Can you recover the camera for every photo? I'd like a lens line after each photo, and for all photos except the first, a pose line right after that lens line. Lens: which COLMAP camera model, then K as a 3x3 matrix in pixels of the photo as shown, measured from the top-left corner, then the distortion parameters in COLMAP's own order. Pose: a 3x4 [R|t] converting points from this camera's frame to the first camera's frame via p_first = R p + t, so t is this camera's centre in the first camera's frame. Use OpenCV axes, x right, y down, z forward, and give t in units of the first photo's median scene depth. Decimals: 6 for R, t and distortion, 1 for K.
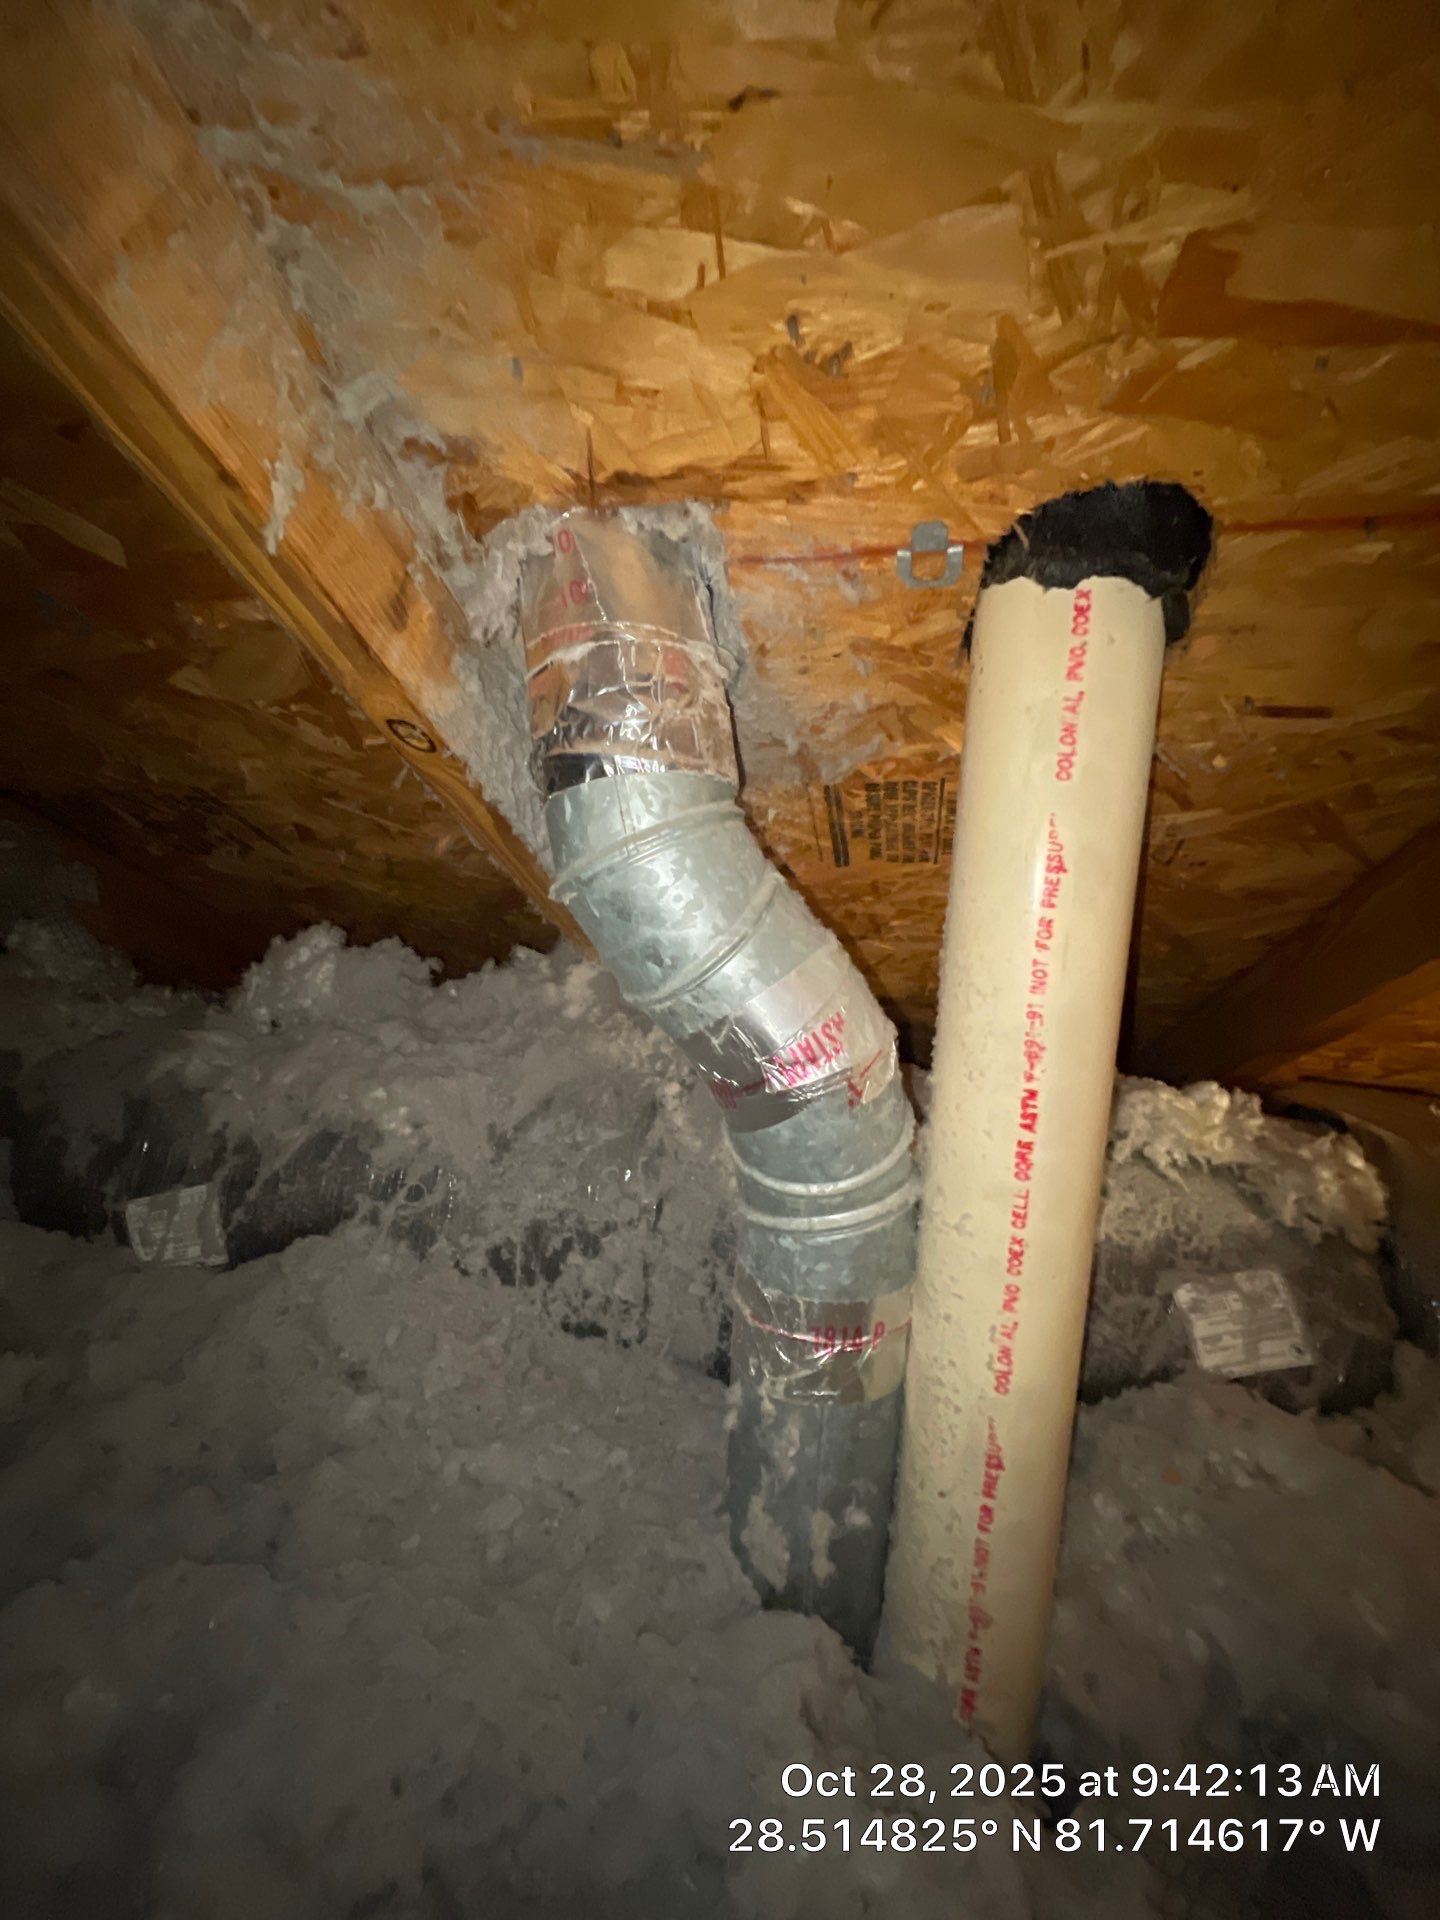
lens RADIAL K [[775.3, 0, 727.7], [0, 775.3, 960.5], [0, 0, 1]] dist [-0.004284, 0.001076]
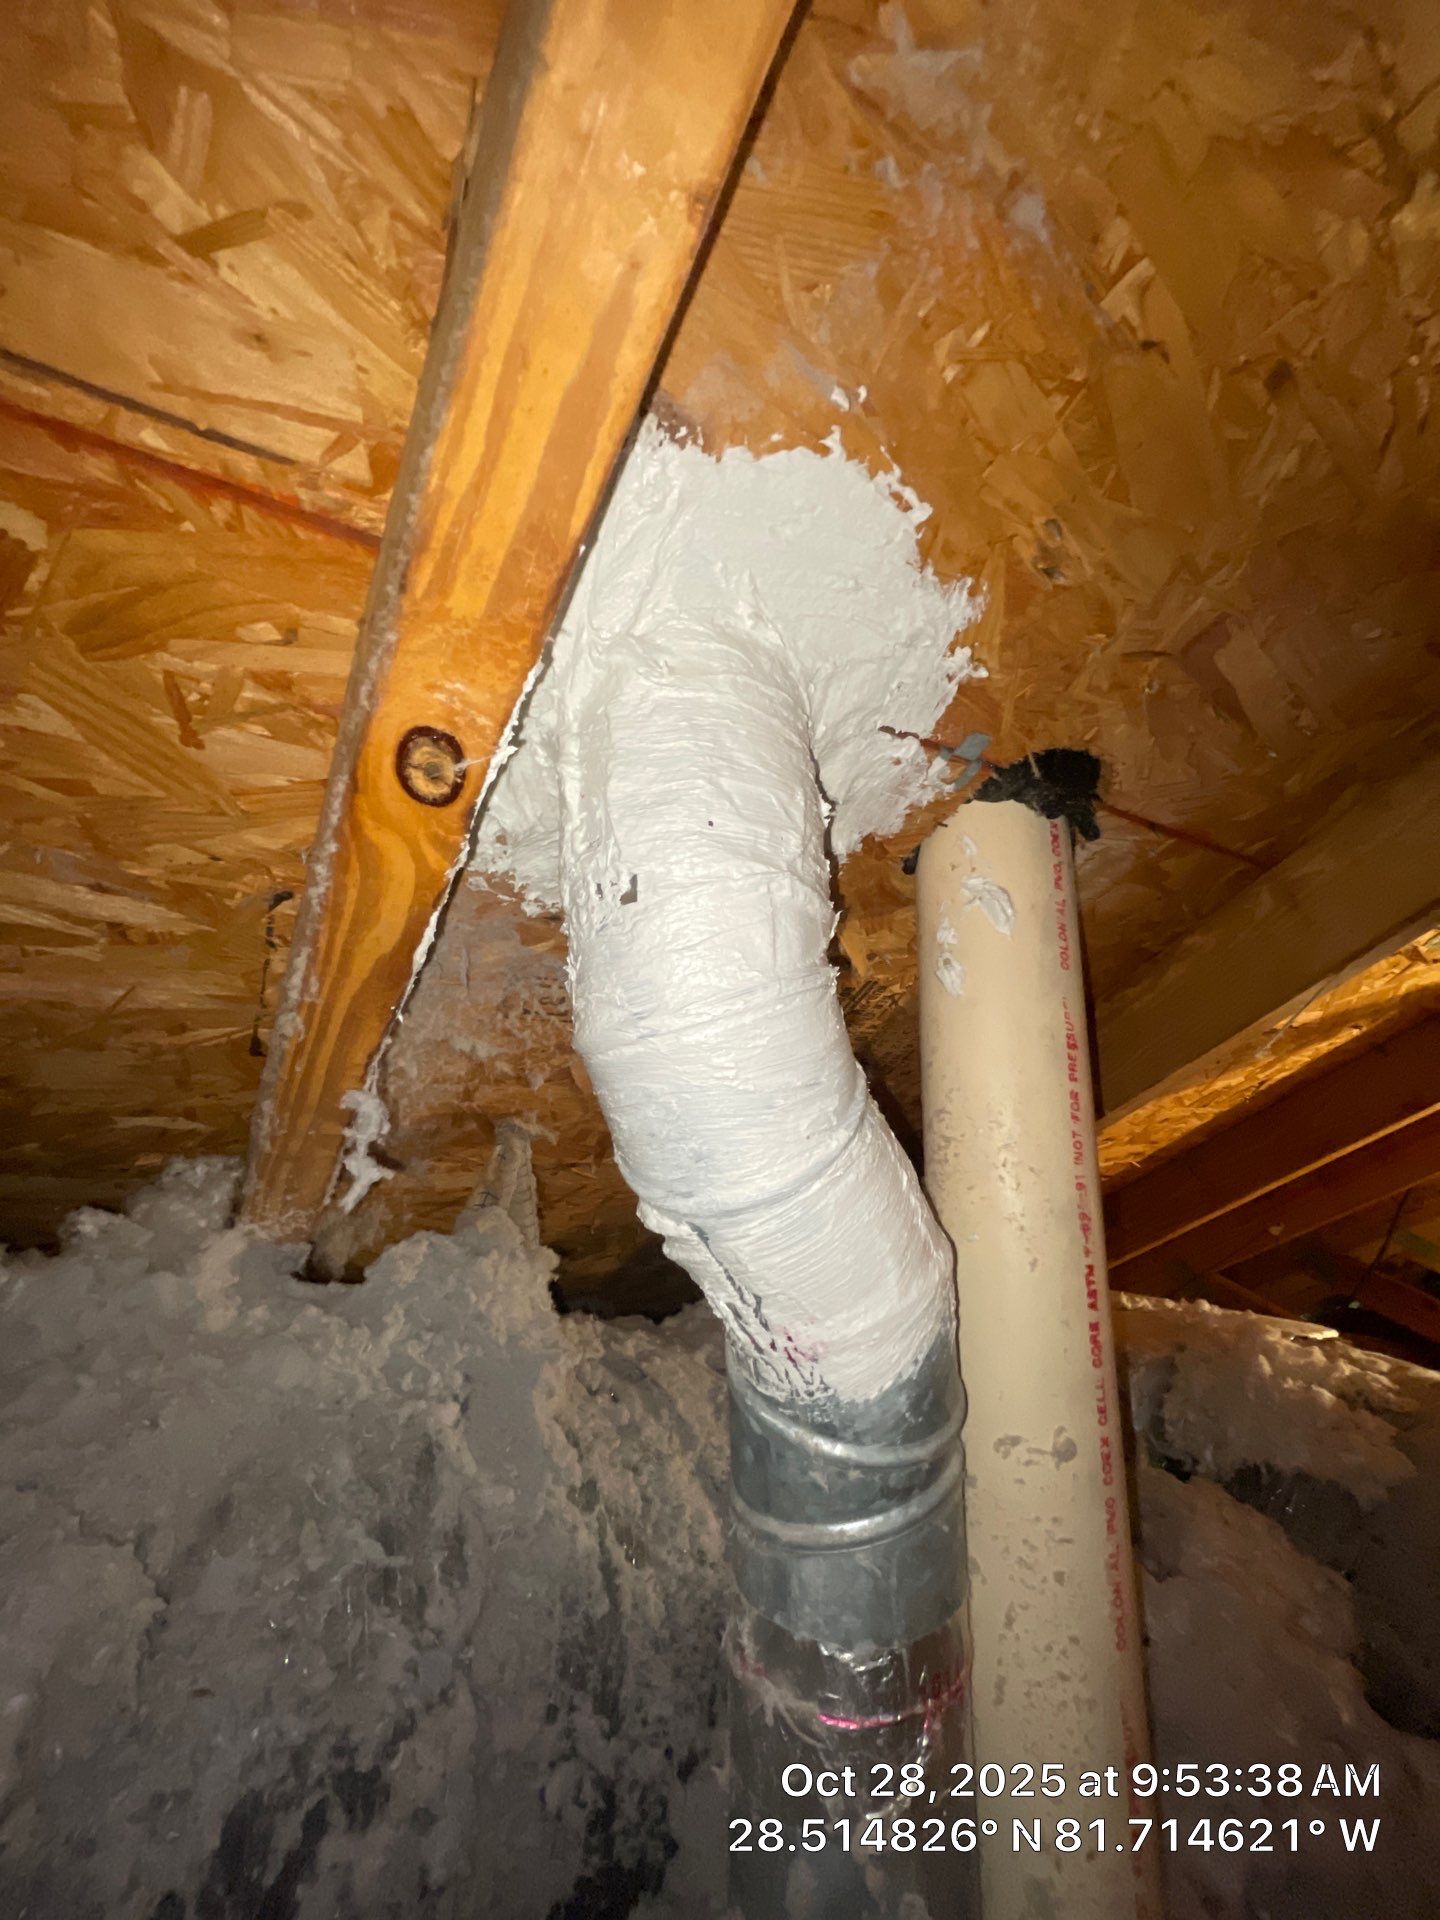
lens RADIAL K [[775.3, 0, 722.5], [0, 775.3, 960.4], [0, 0, 1]] dist [-0.004284, 0.001076]
pose [[0.699403, 0.128682, 0.703048, -0.509899], [0.104180, 0.954798, -0.278401, 0.014929], [-0.707094, 0.267958, 0.654382, 0.420670]]
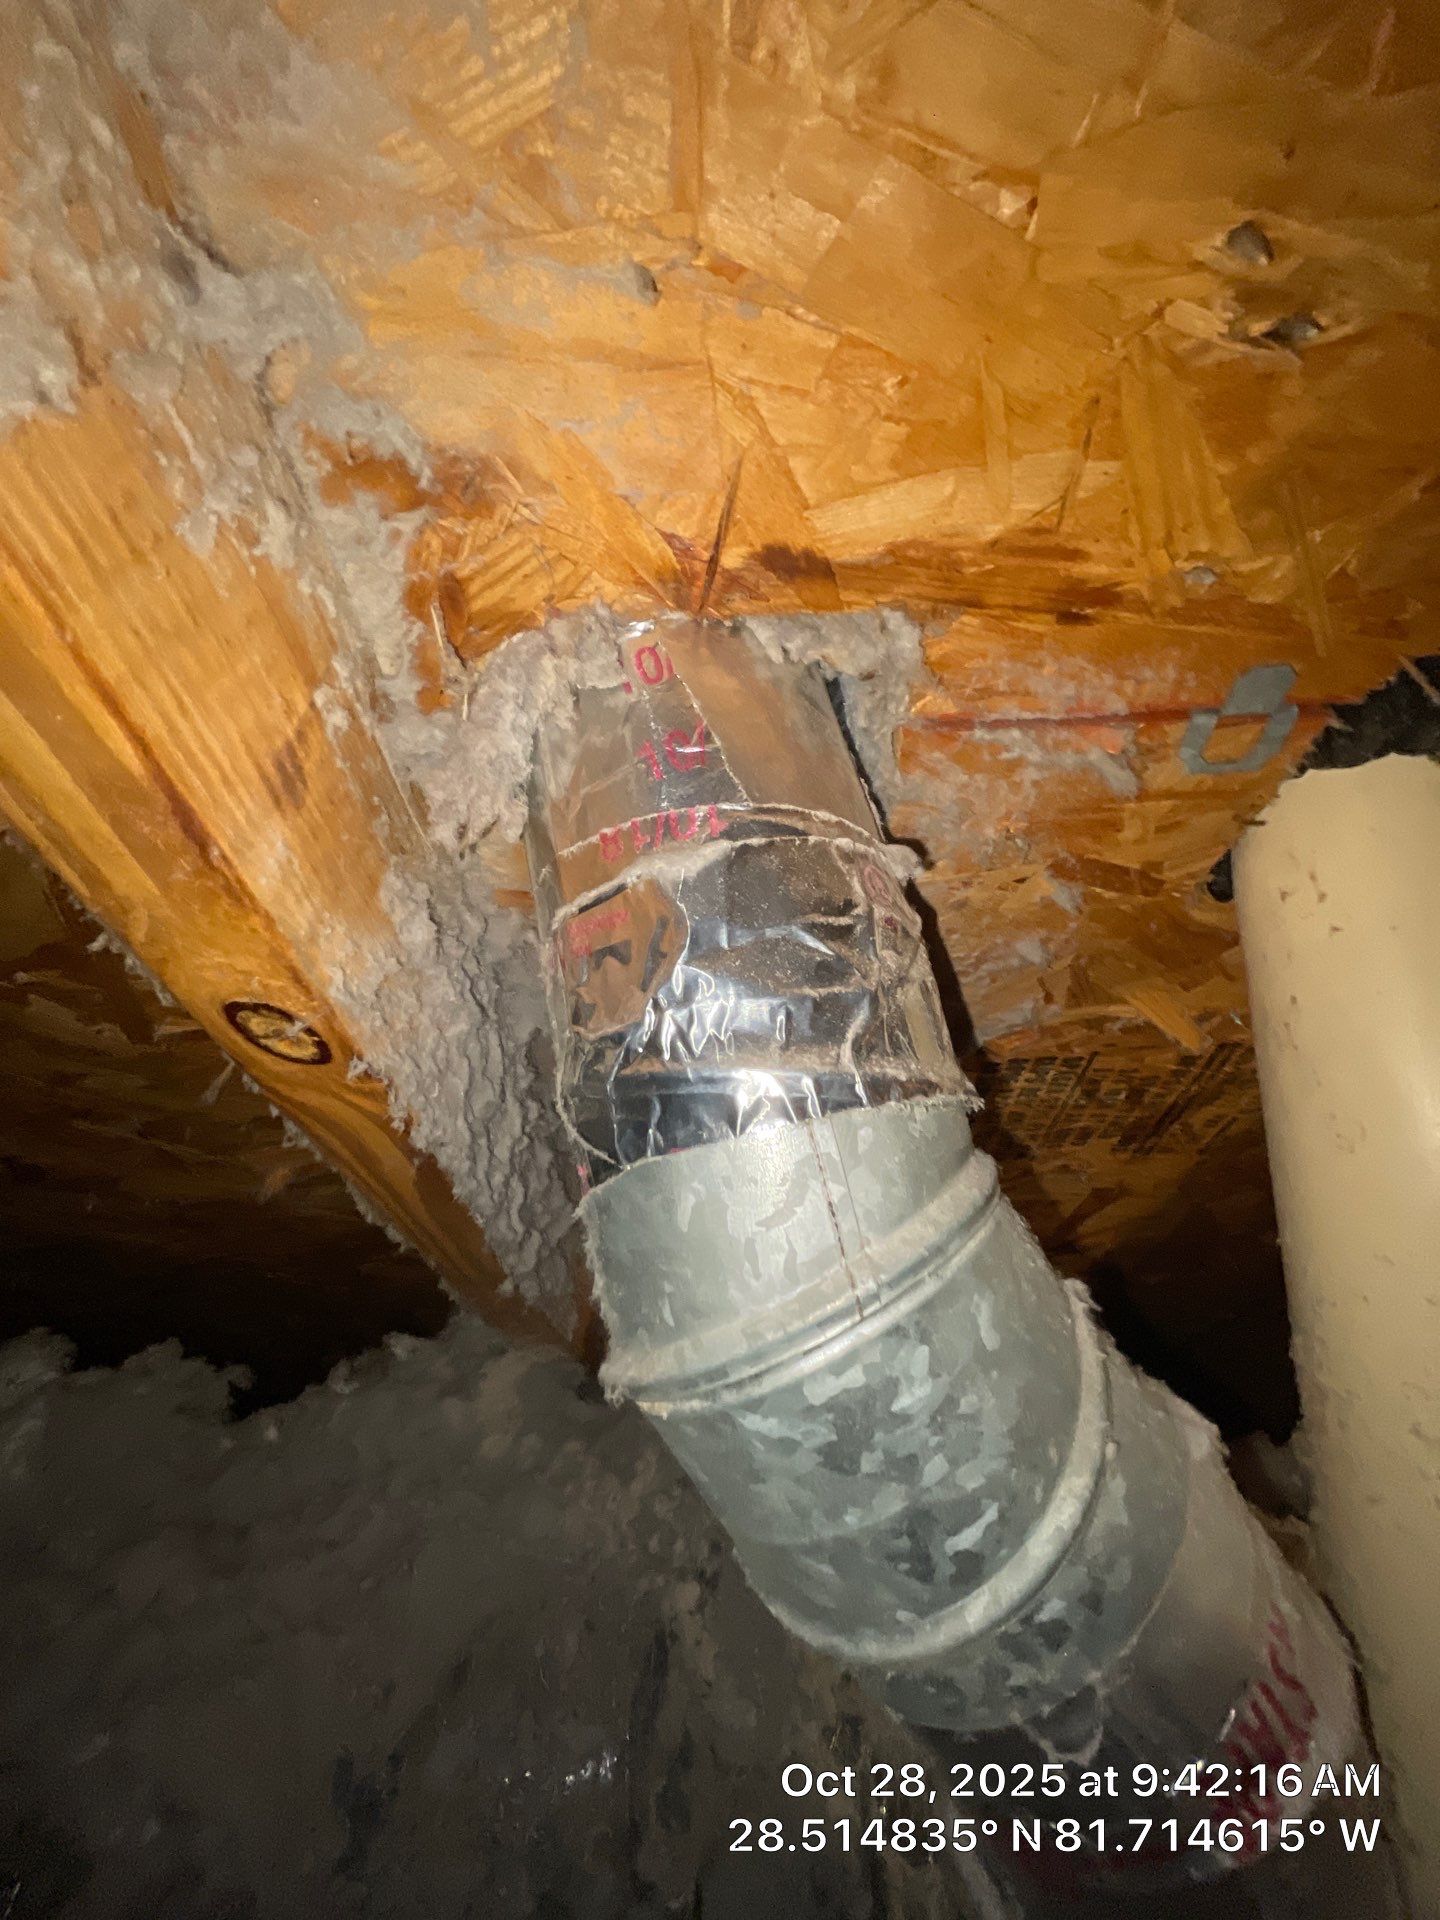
lens RADIAL K [[775.3, 0, 727.3], [0, 775.3, 962.0], [0, 0, 1]] dist [-0.004284, 0.001076]
pose [[0.976660, -0.020344, 0.213824, -0.195830], [0.084323, 0.951898, -0.294583, -0.138106], [-0.197546, 0.305738, 0.931397, 0.402486]]
